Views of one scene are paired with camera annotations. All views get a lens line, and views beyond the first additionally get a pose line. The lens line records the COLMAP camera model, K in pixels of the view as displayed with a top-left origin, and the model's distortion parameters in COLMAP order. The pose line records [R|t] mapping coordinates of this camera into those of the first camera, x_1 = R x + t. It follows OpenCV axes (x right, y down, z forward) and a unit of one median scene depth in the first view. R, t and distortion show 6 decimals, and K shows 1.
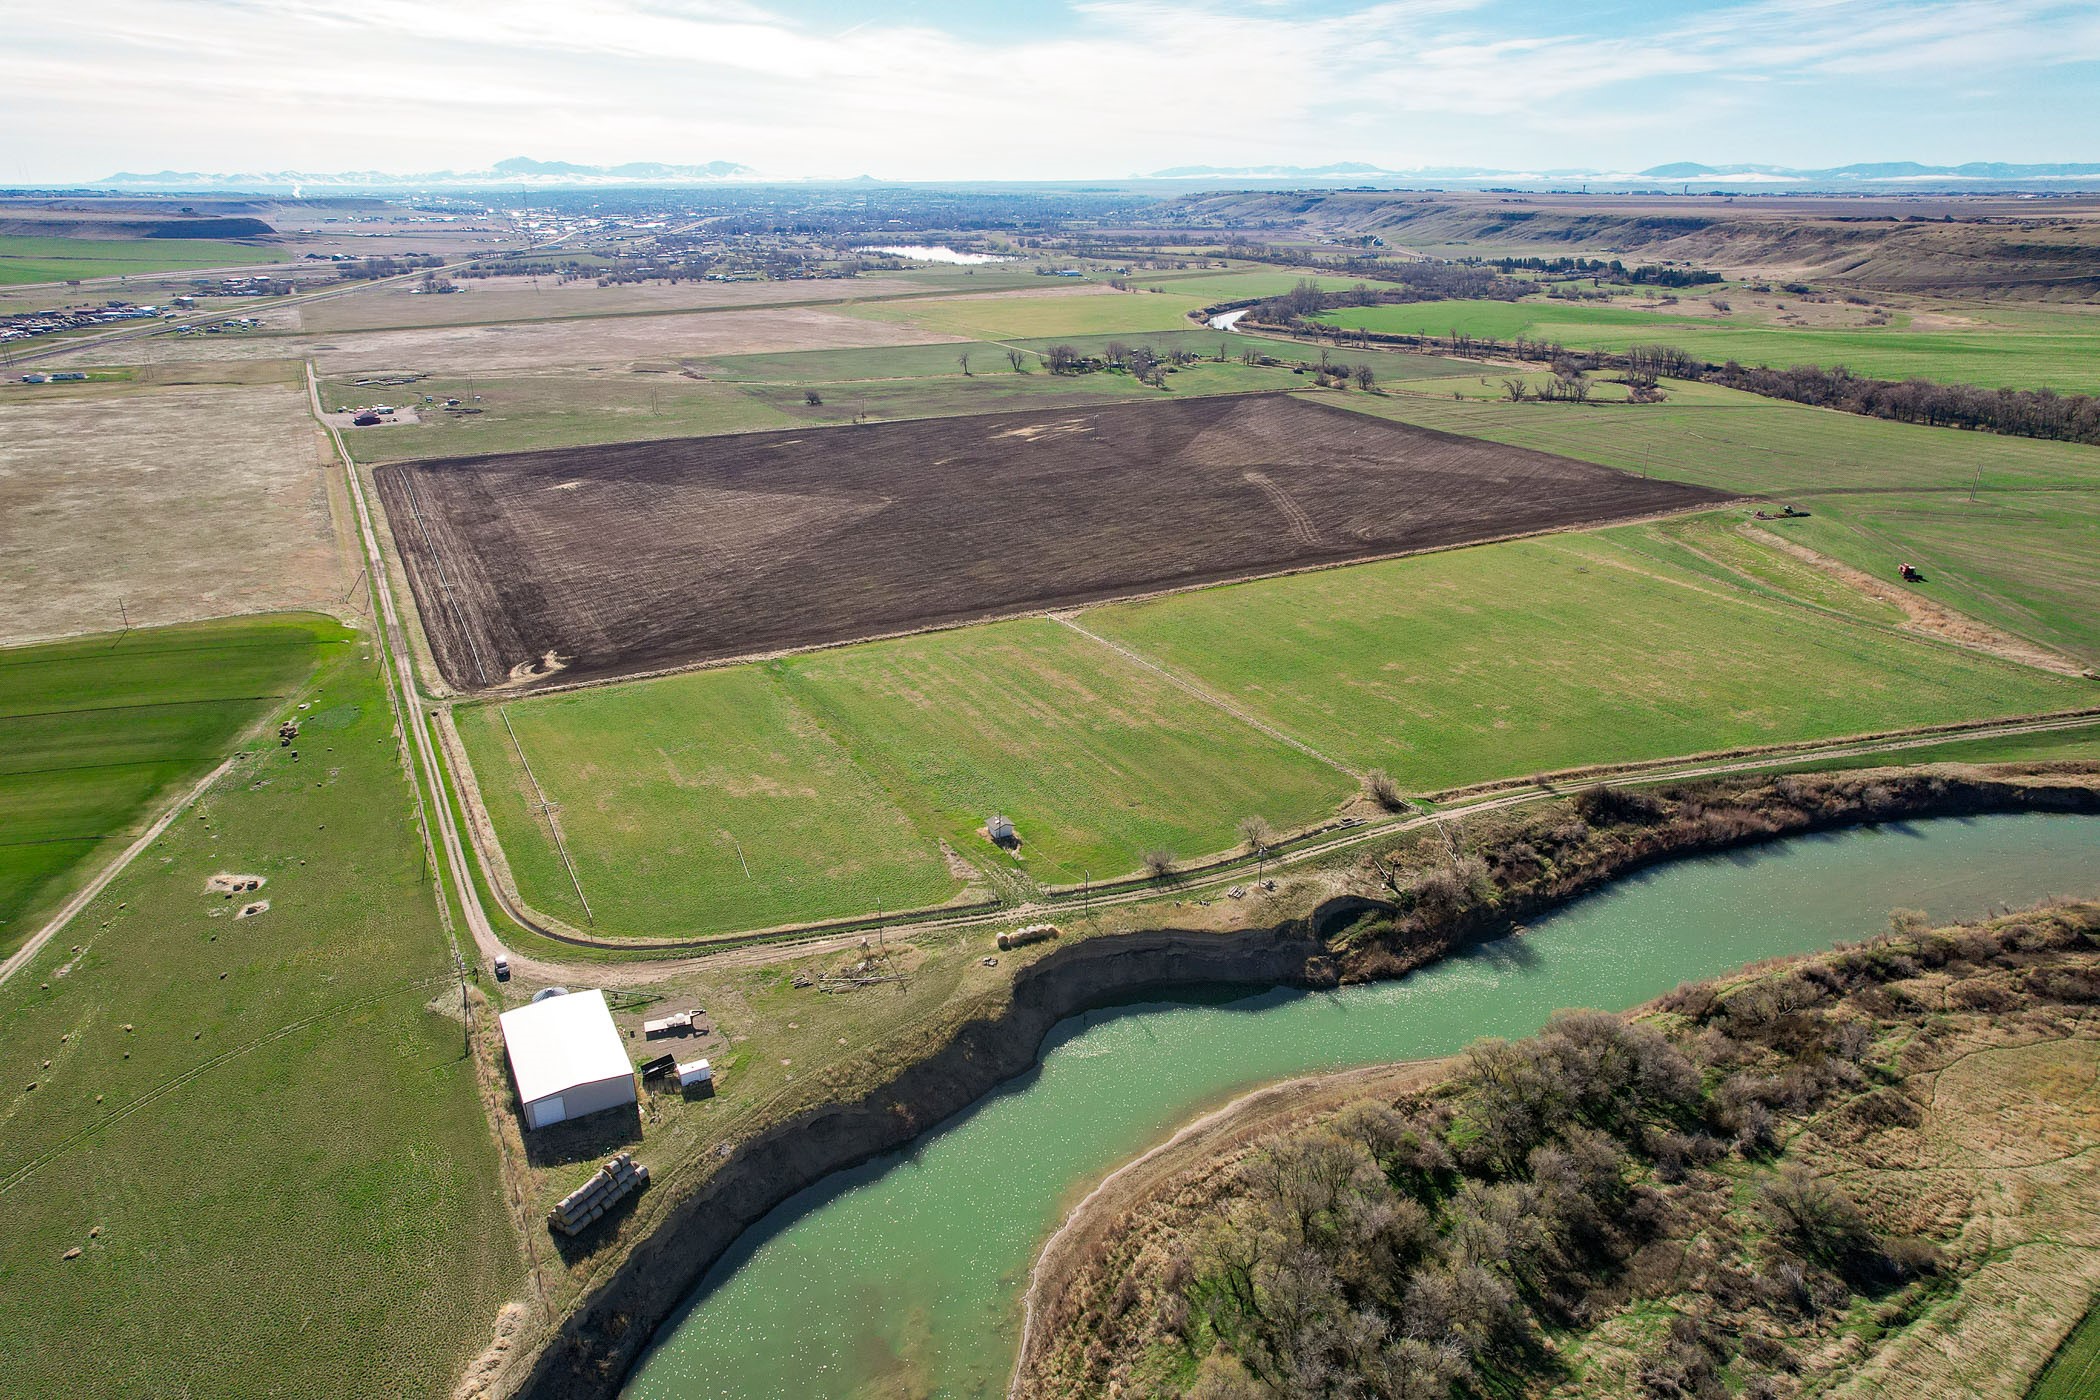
lens RADIAL K [[1336.0, 0, 1056.6], [0, 1336.0, 693.5], [0, 0, 1]] dist [-0.082621, 0.078928]
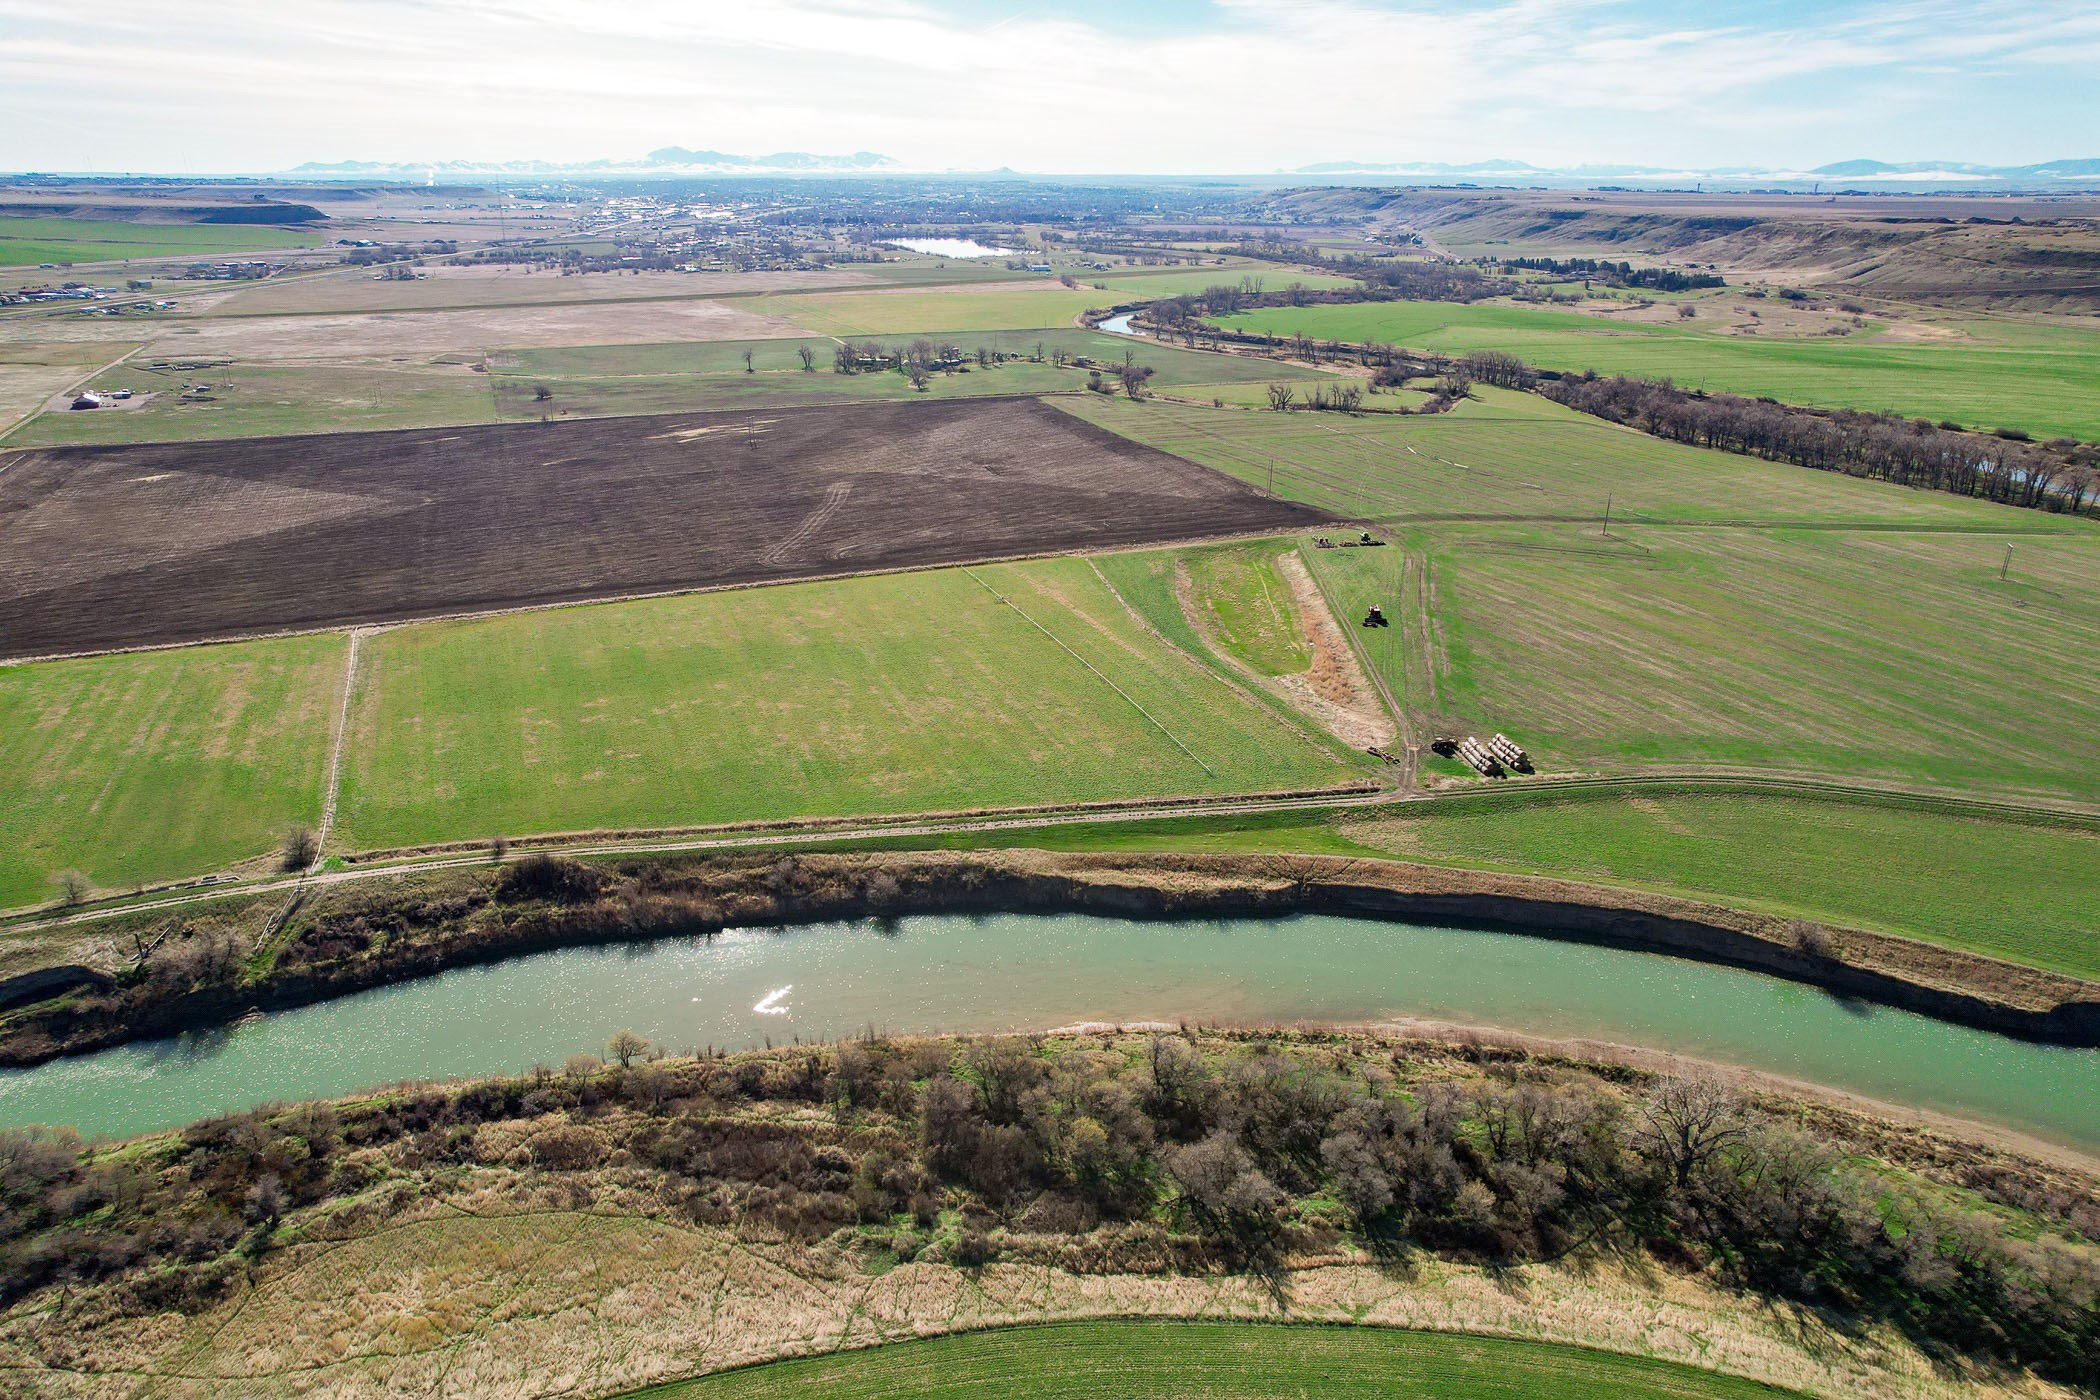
lens RADIAL K [[1311.0, 0, 1050.0], [0, 1311.0, 700.0], [0, 0, 1]] dist [-0.073353, 0.065942]
pose [[0.994682, 0.044318, -0.092976, 0.434992], [-0.042927, 0.998935, 0.016913, -0.034097], [0.093626, -0.012832, 0.995525, 0.080864]]
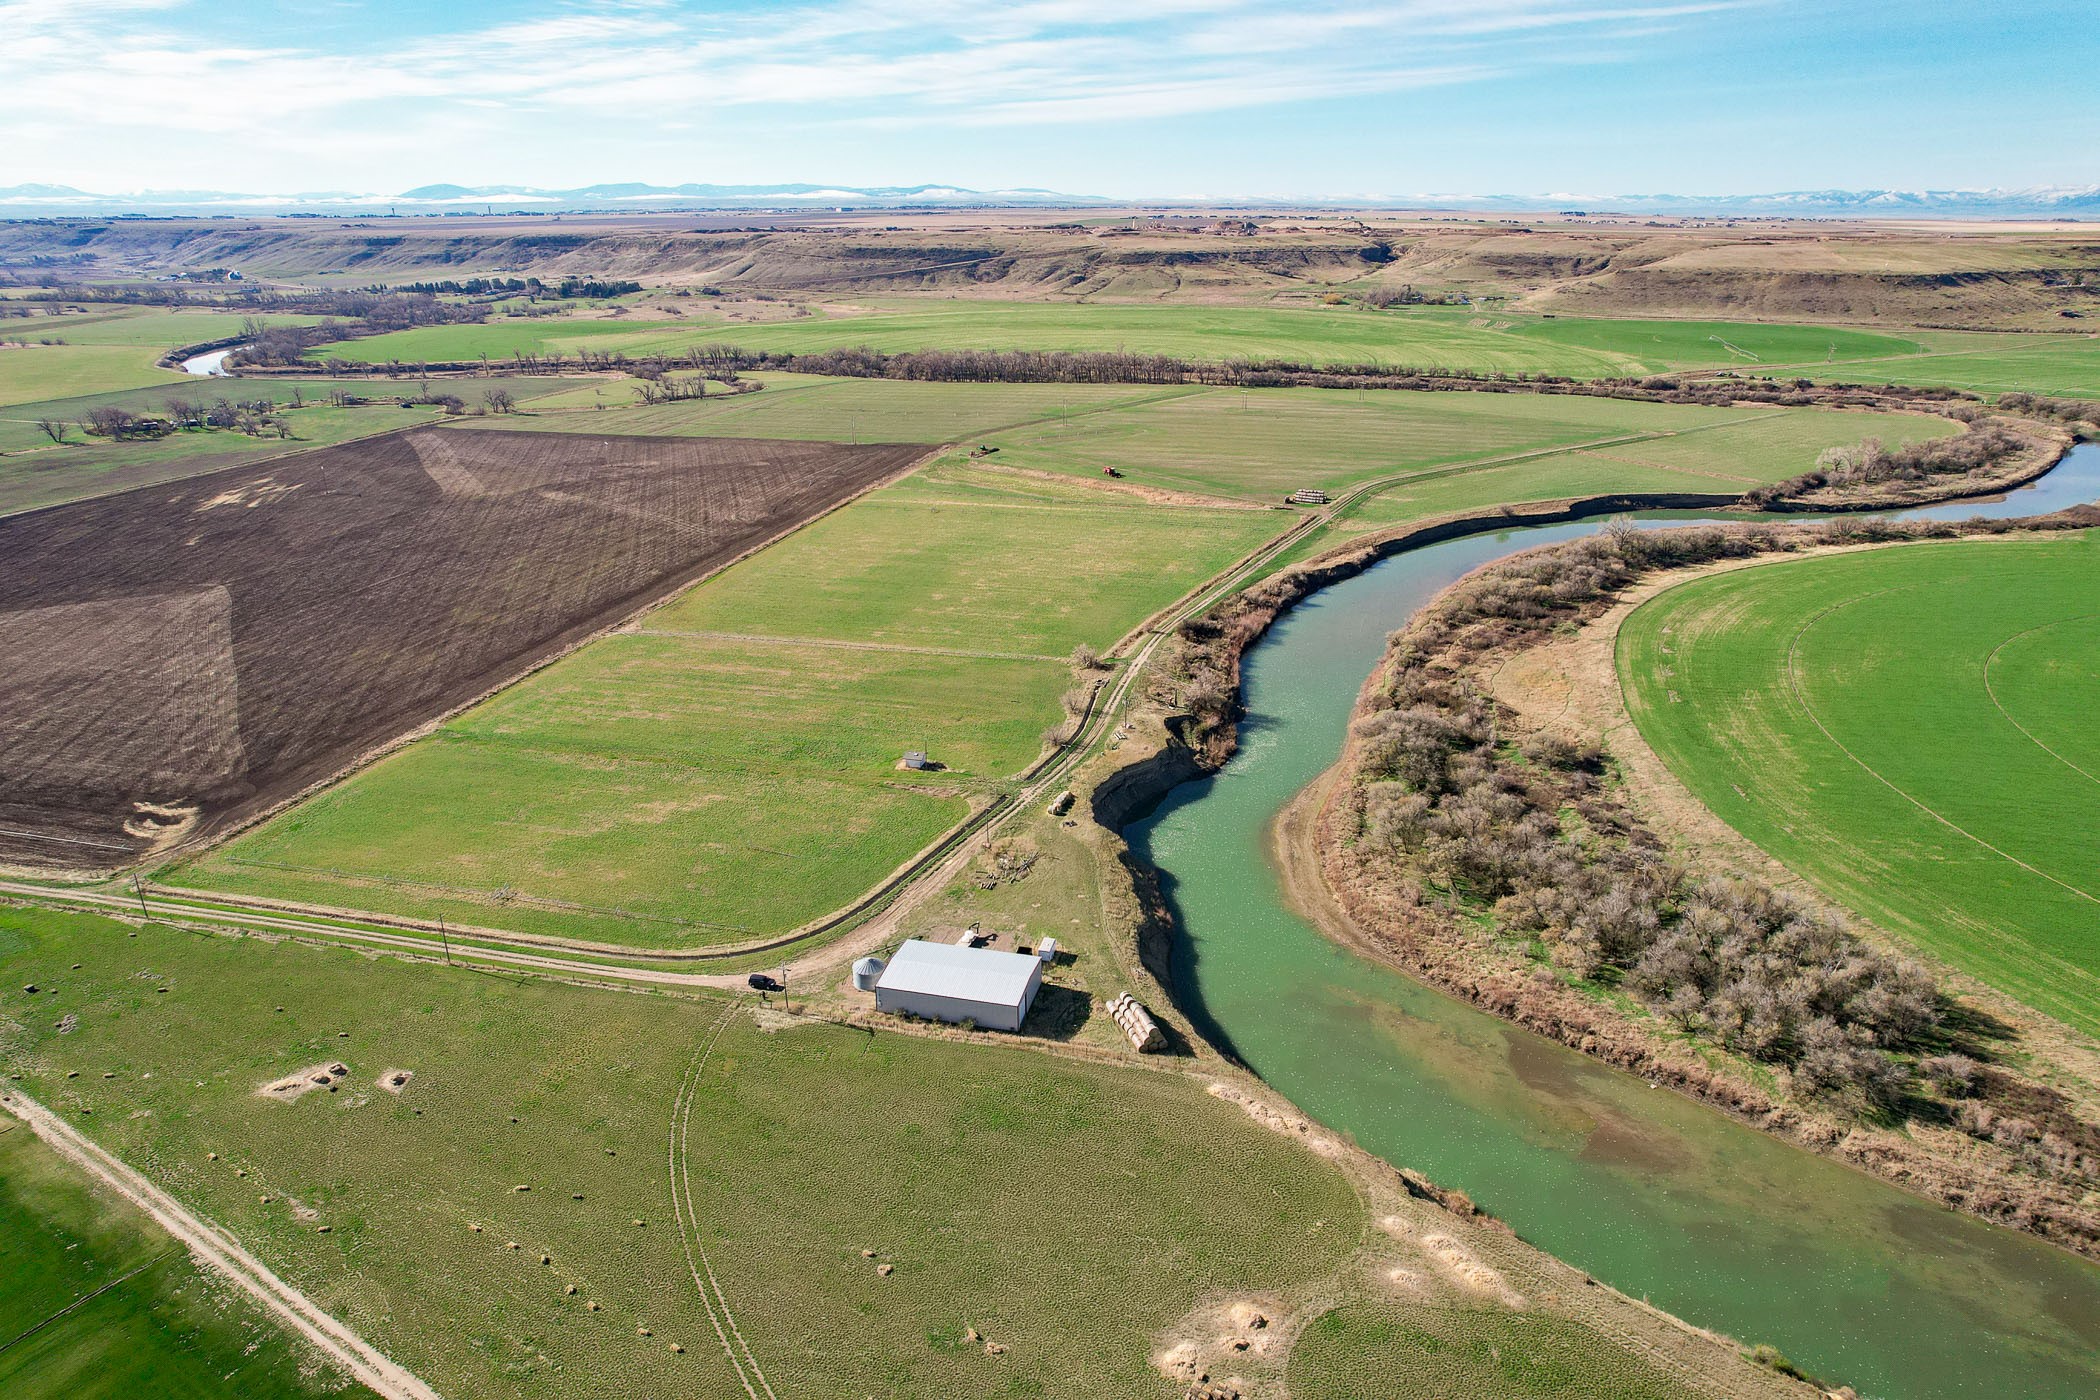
lens RADIAL K [[1336.0, 0, 1056.6], [0, 1336.0, 693.5], [0, 0, 1]] dist [-0.082621, 0.078928]
pose [[0.679052, -0.258839, 0.686943, -0.353653], [0.268800, 0.958457, 0.095433, -0.014661], [-0.683107, 0.119847, 0.720418, 0.040031]]
